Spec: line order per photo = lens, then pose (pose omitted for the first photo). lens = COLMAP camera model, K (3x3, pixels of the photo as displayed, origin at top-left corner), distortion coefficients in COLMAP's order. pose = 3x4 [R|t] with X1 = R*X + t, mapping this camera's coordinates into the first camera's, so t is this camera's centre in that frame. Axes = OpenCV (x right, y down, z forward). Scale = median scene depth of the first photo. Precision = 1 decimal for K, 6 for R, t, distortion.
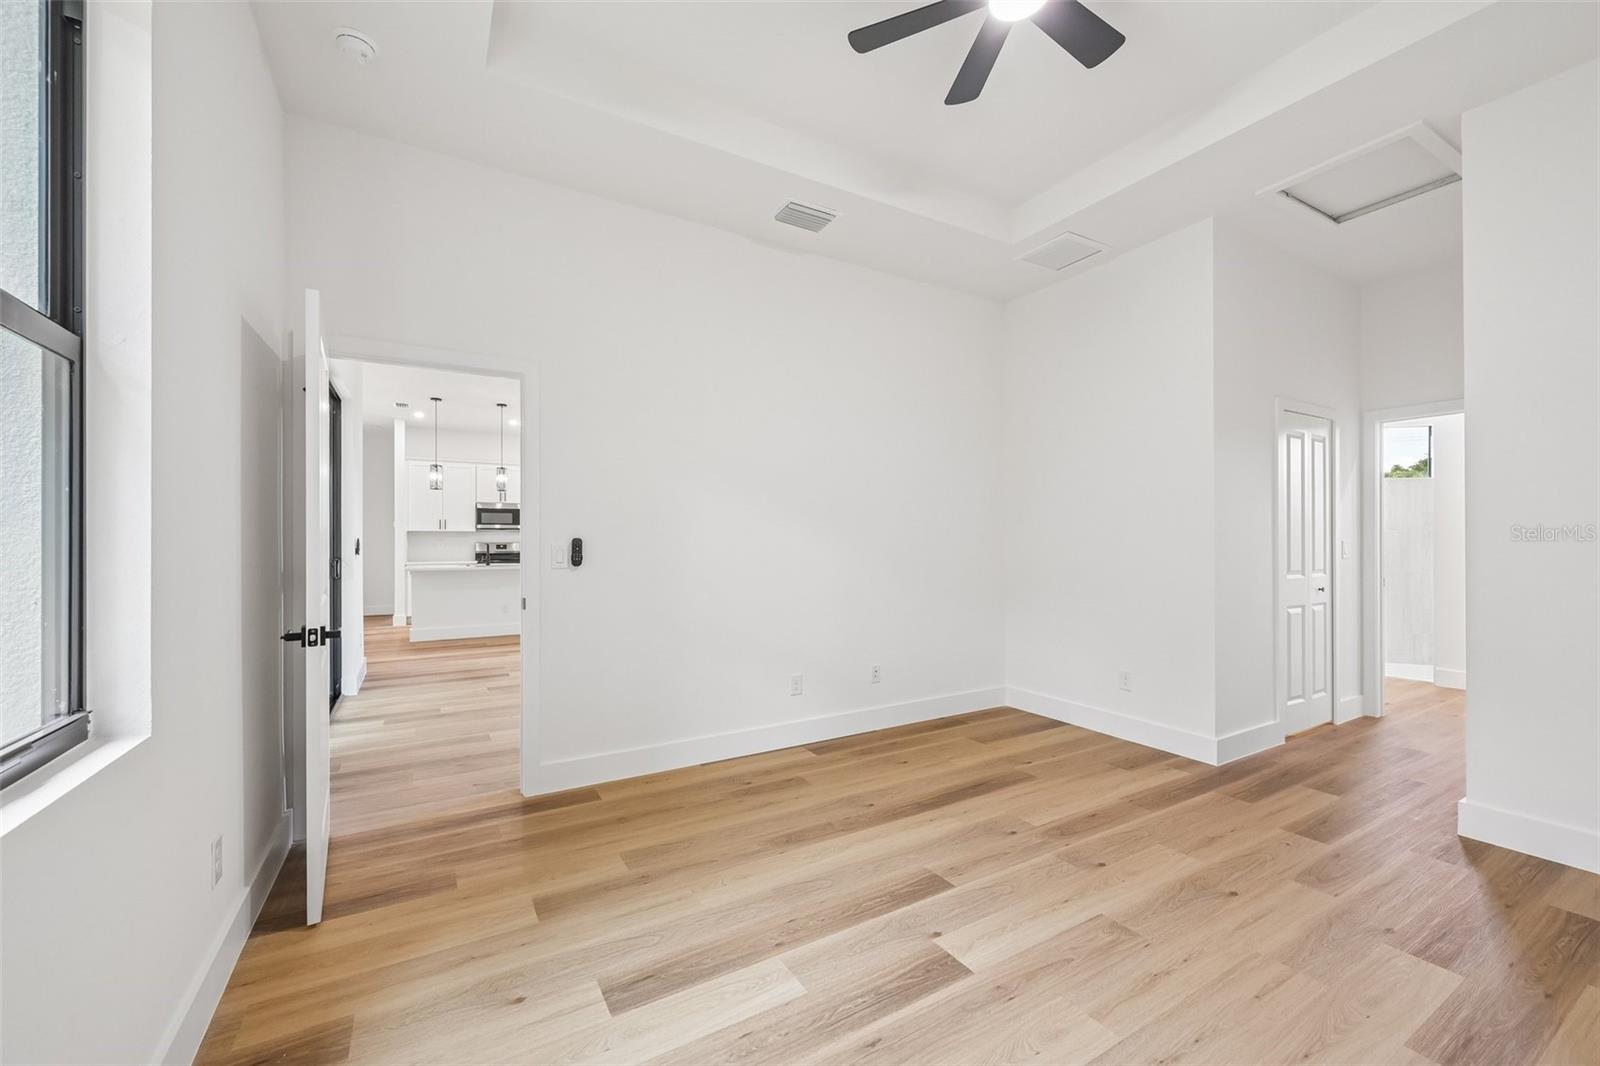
lens RADIAL K [[648.9, 0, 800.0], [0, 648.9, 533.0], [0, 0, 1]] dist [-0.001115, -0.000201]
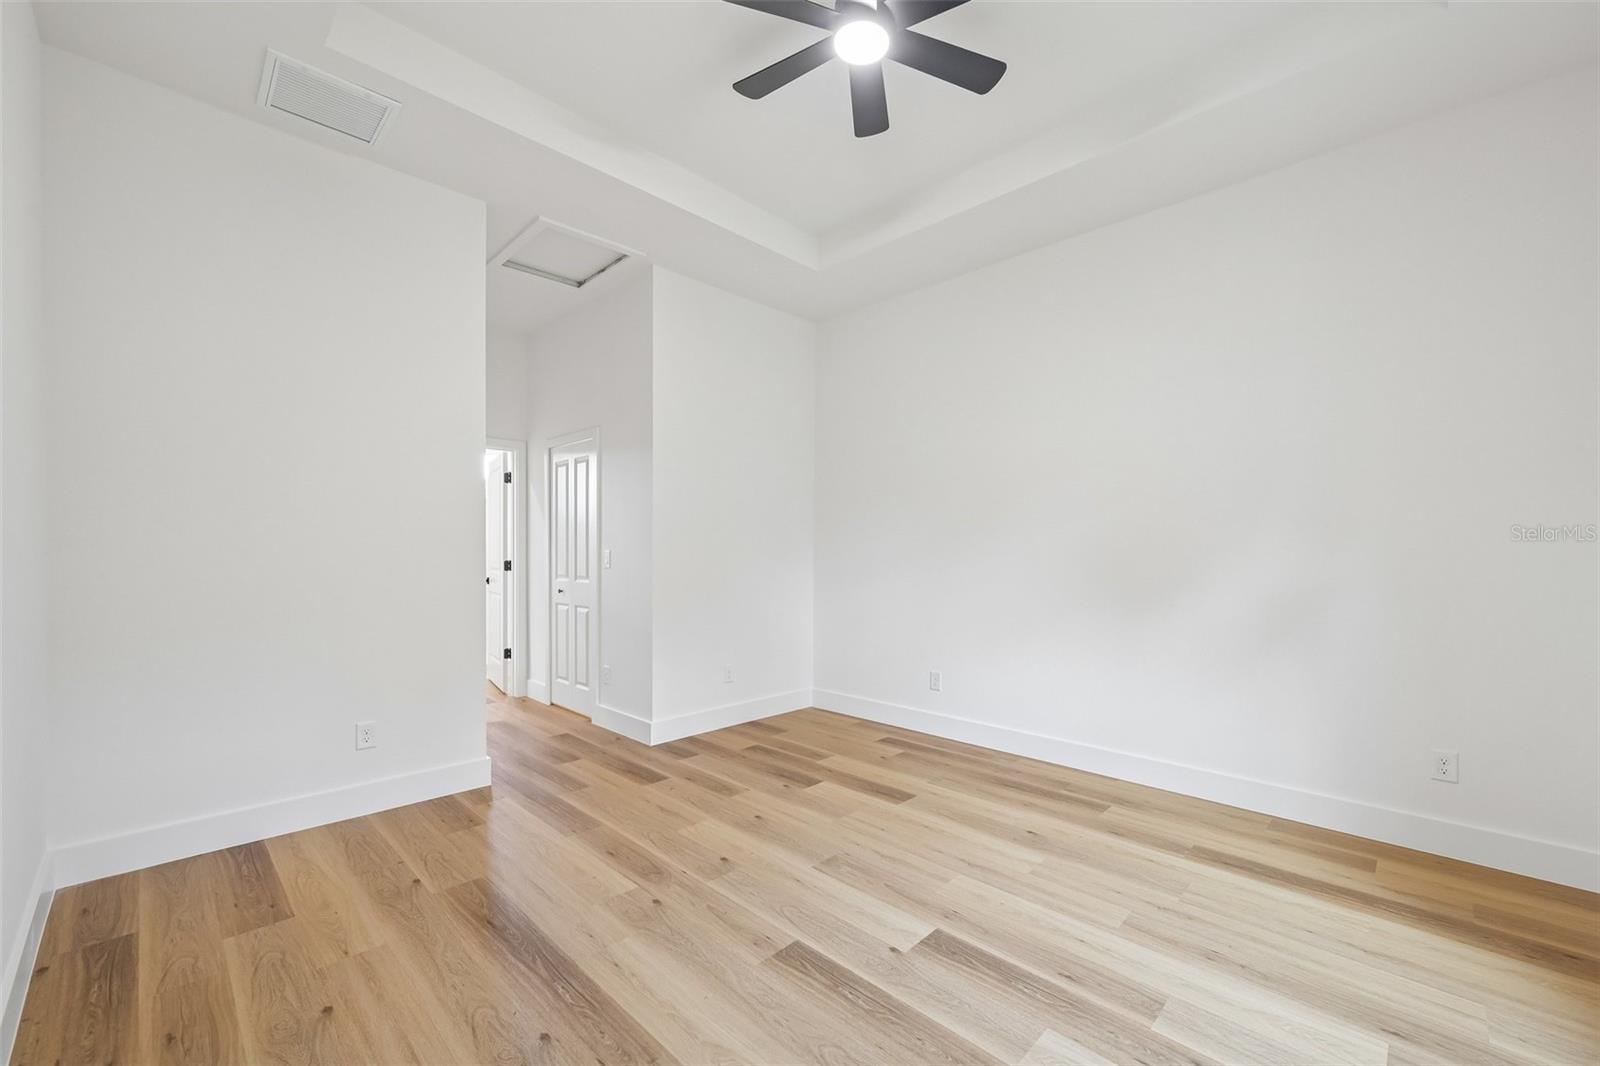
lens RADIAL K [[649.9, 0, 811.2], [0, 649.9, 570.4], [0, 0, 1]] dist [-0.001270, -0.000192]
pose [[-0.276461, -0.029092, 0.960585, -0.461280], [-0.014303, 0.999556, 0.026156, 0.013712], [-0.960919, -0.006508, -0.276754, 0.943412]]
